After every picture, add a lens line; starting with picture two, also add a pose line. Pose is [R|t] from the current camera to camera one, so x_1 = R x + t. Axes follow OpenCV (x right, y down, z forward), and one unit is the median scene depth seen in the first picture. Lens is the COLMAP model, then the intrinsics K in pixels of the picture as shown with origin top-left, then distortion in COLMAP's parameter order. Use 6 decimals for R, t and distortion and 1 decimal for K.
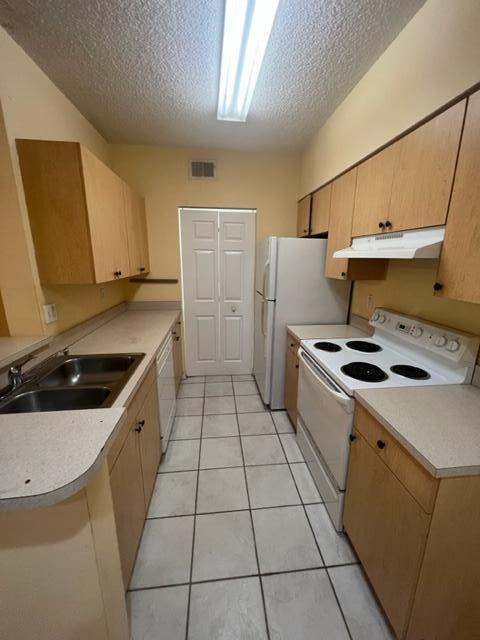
lens RADIAL K [[257.9, 0, 241.8], [0, 257.9, 318.3], [0, 0, 1]] dist [-0.002715, -0.000096]
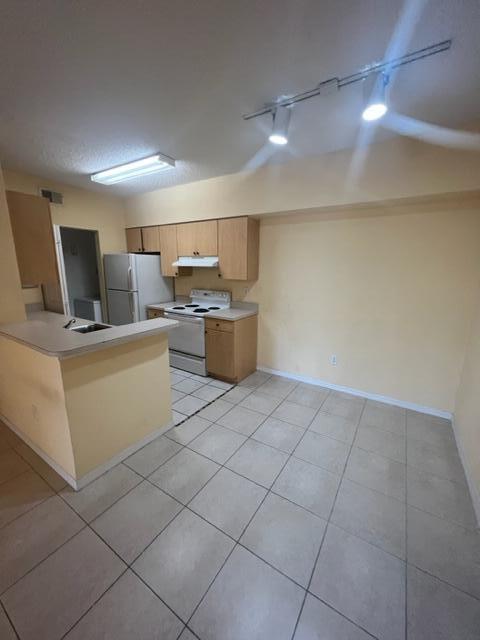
lens RADIAL K [[257.9, 0, 240.0], [0, 257.9, 319.4], [0, 0, 1]] dist [-0.002715, -0.000096]
pose [[0.634893, -0.163007, 0.755209, -1.001822], [0.174738, 0.982457, 0.065157, 0.157226], [-0.752581, 0.090597, 0.652238, -0.772116]]
